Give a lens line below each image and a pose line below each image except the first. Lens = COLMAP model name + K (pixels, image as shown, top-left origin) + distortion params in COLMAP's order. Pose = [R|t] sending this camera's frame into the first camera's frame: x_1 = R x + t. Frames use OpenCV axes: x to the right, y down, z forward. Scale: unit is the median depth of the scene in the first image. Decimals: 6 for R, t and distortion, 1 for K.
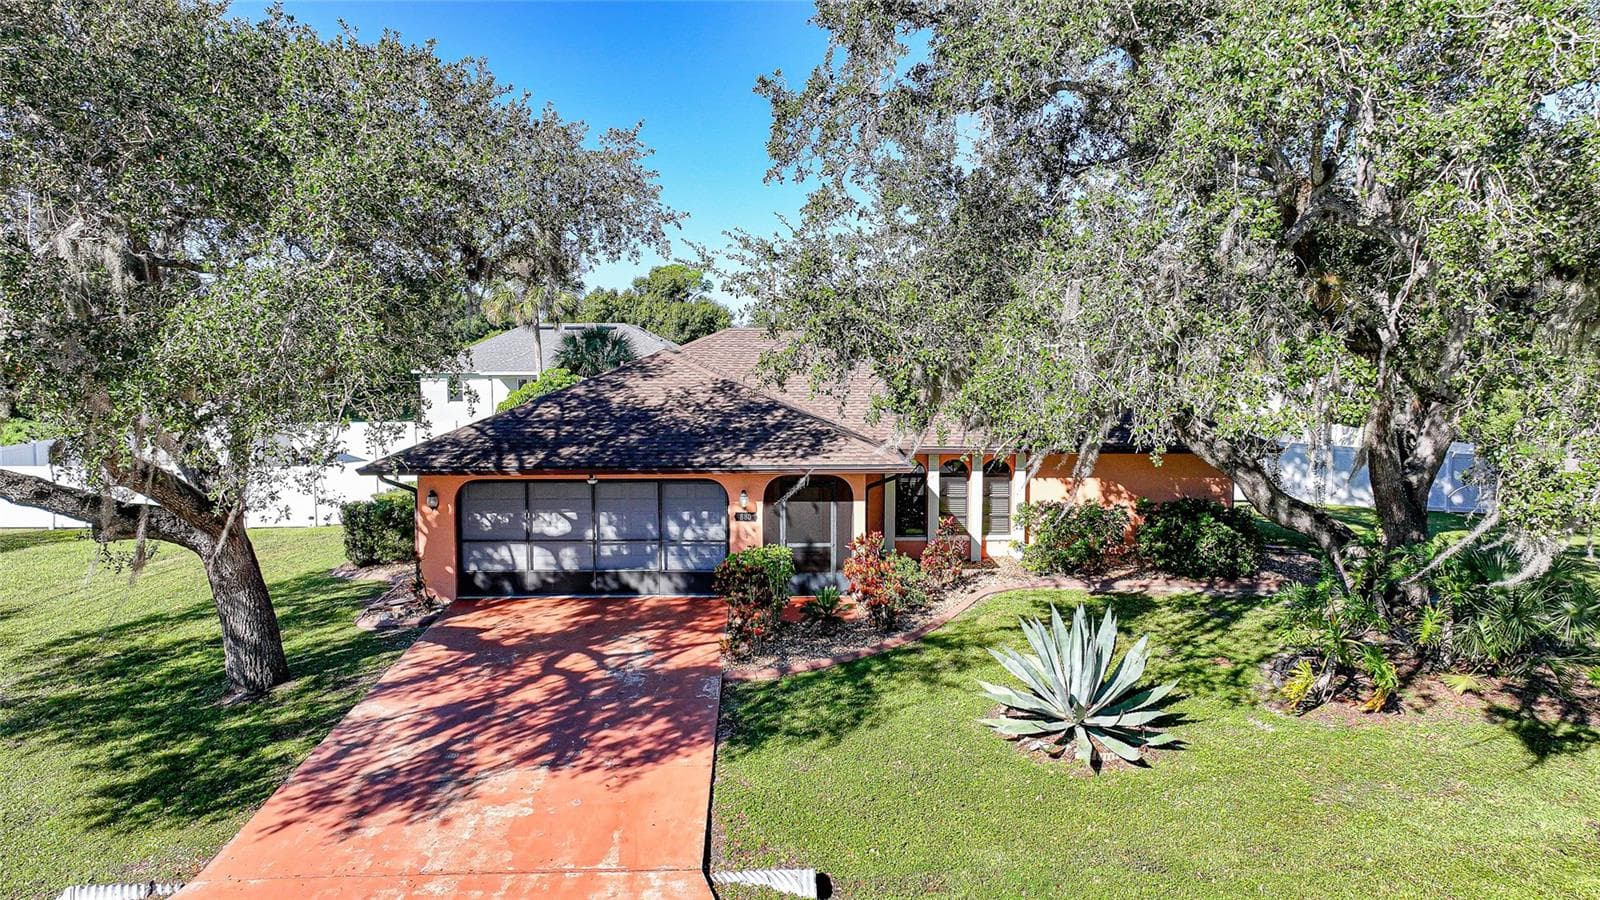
lens RADIAL K [[1120.4, 0, 806.4], [0, 1120.4, 444.3], [0, 0, 1]] dist [-0.001771, 0.015382]
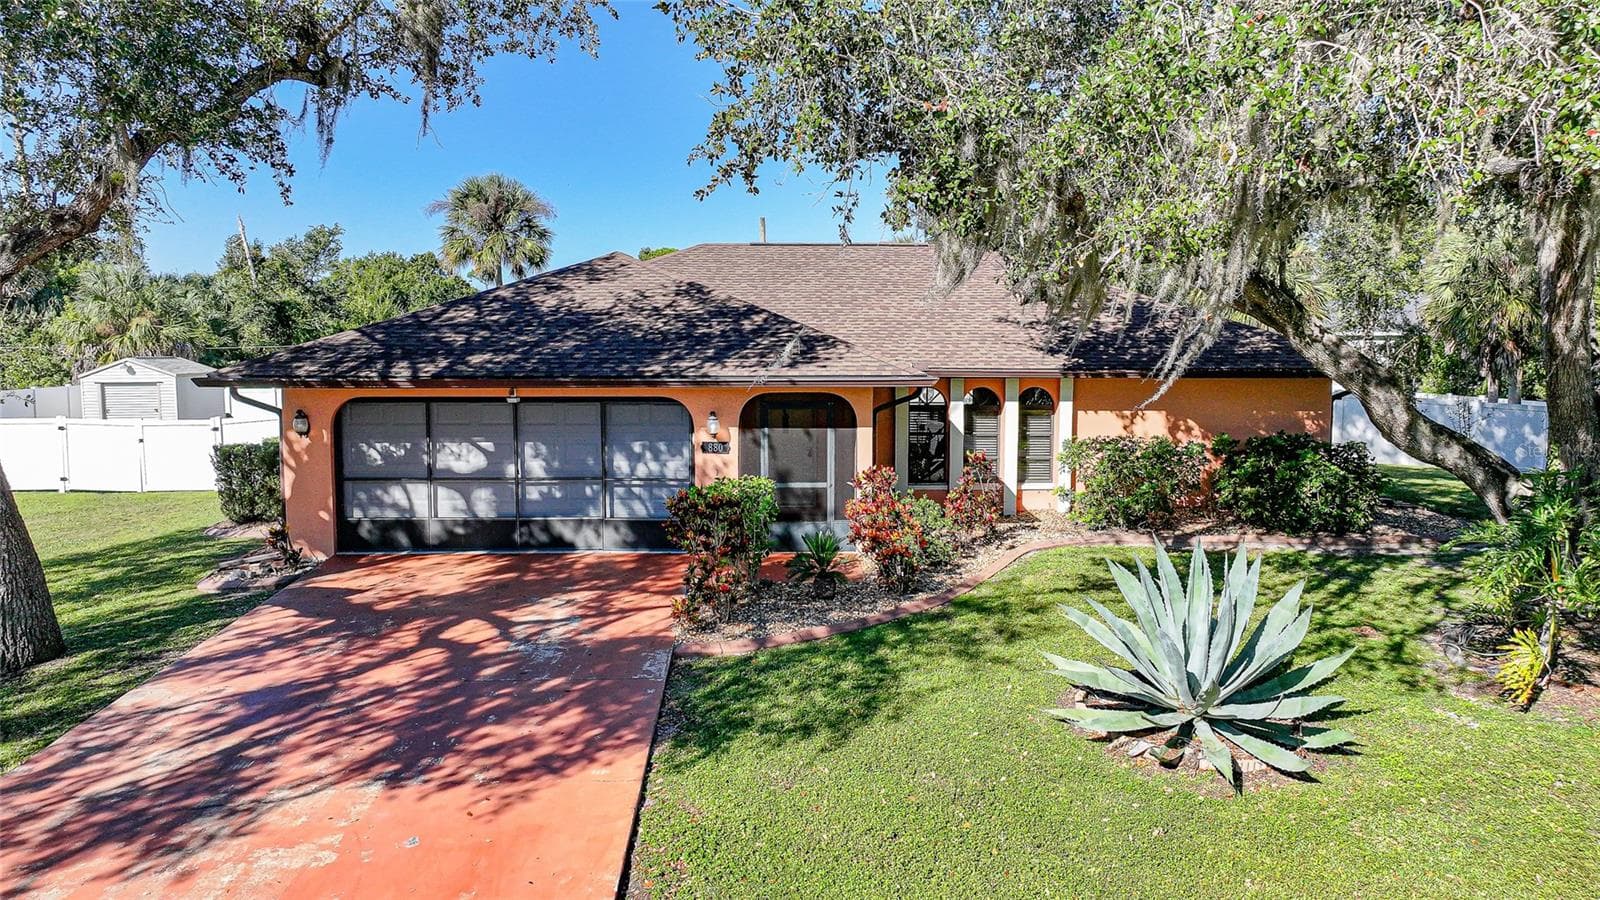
lens RADIAL K [[1120.4, 0, 806.4], [0, 1120.4, 444.3], [0, 0, 1]] dist [-0.001771, 0.015382]
pose [[0.999991, 0.000877, 0.004266, 0.004421], [-0.000874, 0.999999, -0.000663, 0.063487], [-0.004267, 0.000659, 0.999991, 0.239533]]
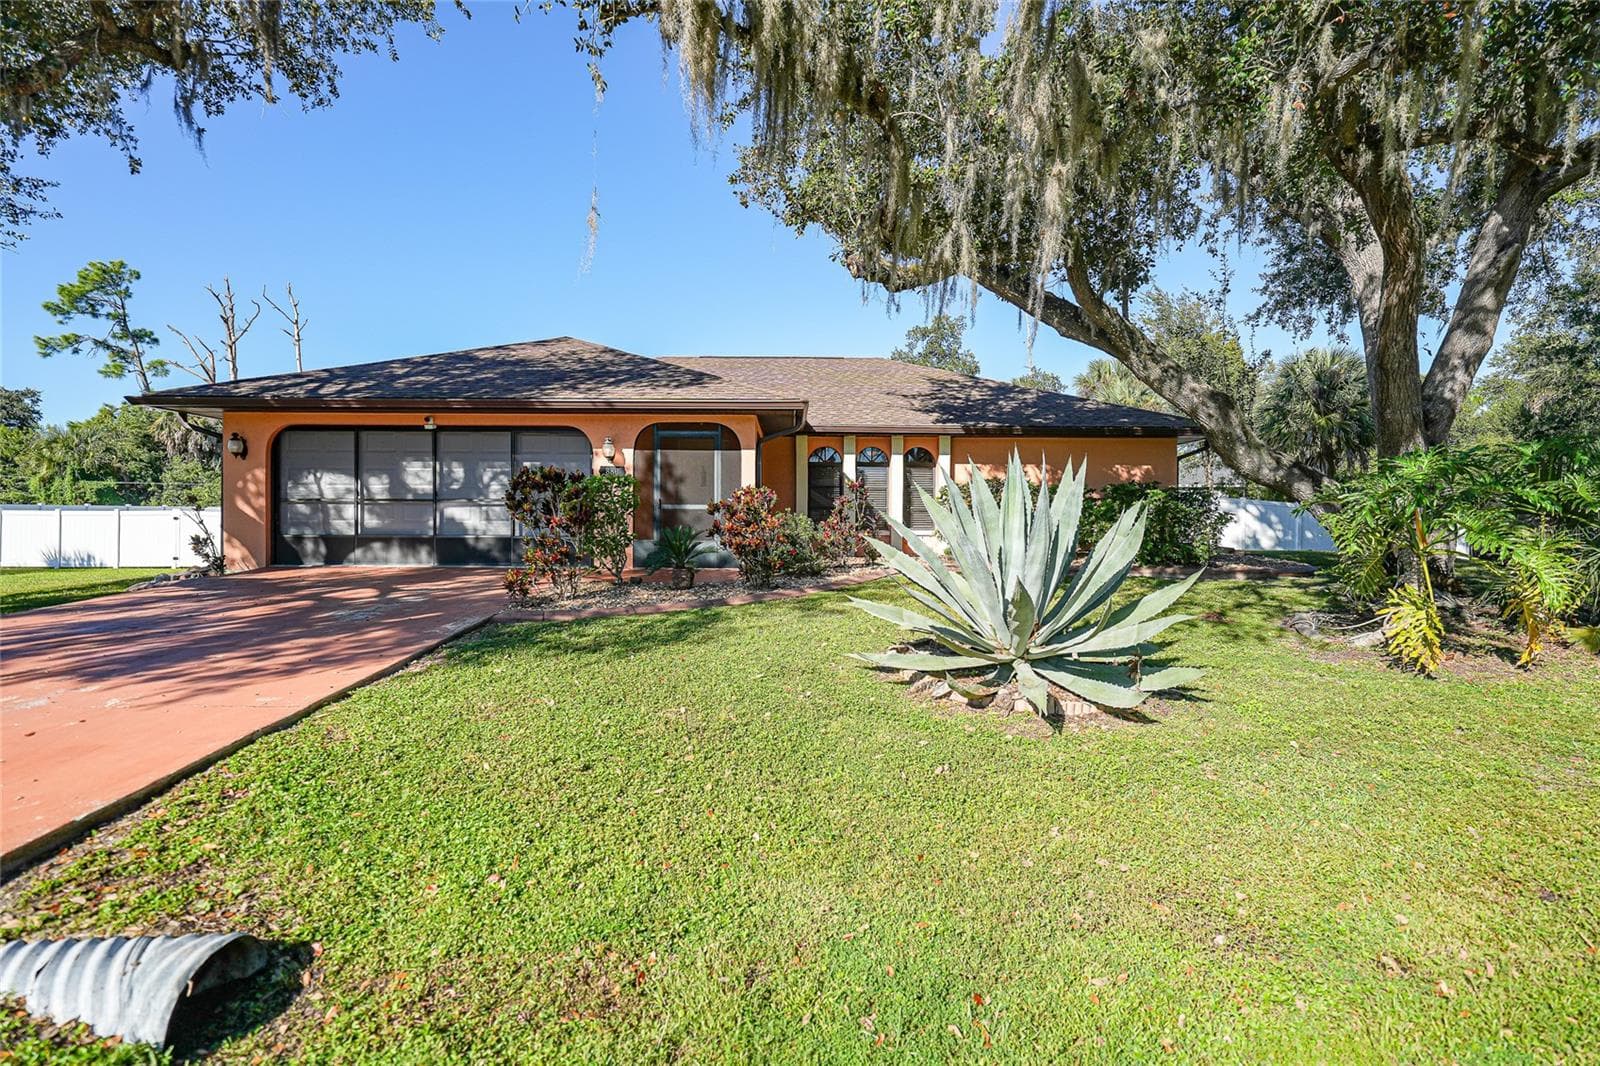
lens RADIAL K [[775.9, 0, 796.4], [0, 775.9, 530.2], [0, 0, 1]] dist [0.004836, 0.001306]
pose [[0.999698, 0.002109, -0.024468, 0.099306], [-0.004020, 0.996920, -0.078327, 0.155438], [0.024227, 0.078402, 0.996627, 0.428044]]
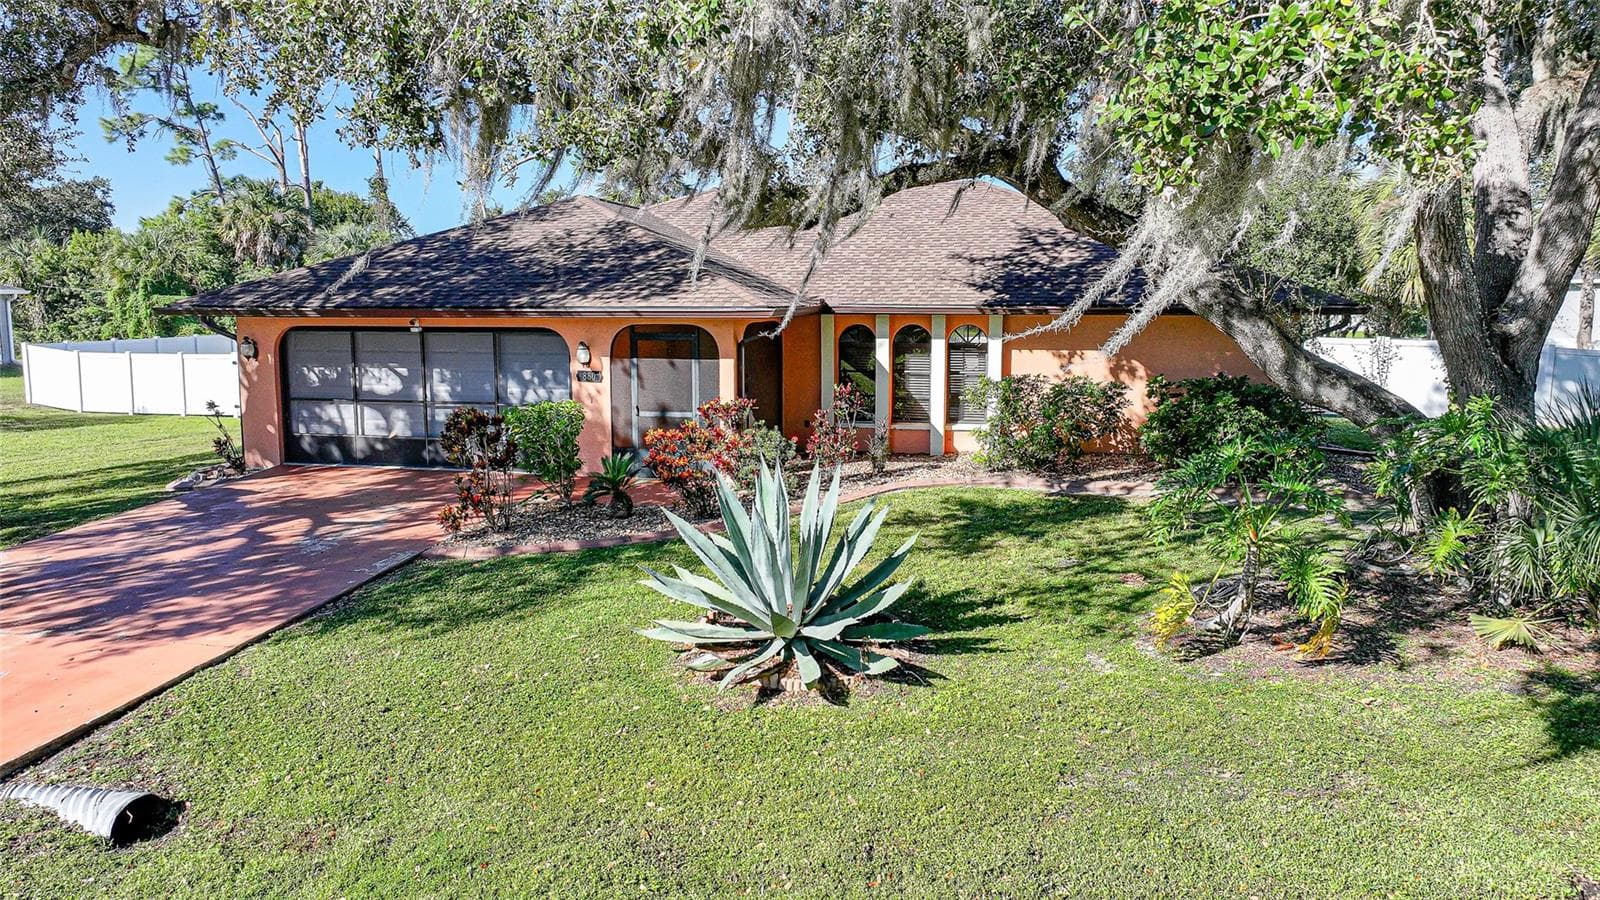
lens RADIAL K [[1120.4, 0, 806.4], [0, 1120.4, 444.3], [0, 0, 1]] dist [-0.001771, 0.015382]
pose [[0.967612, 0.032741, -0.250310, 0.301499], [-0.023301, 0.998904, 0.040584, 0.078126], [0.251364, -0.033437, 0.967315, 0.261722]]
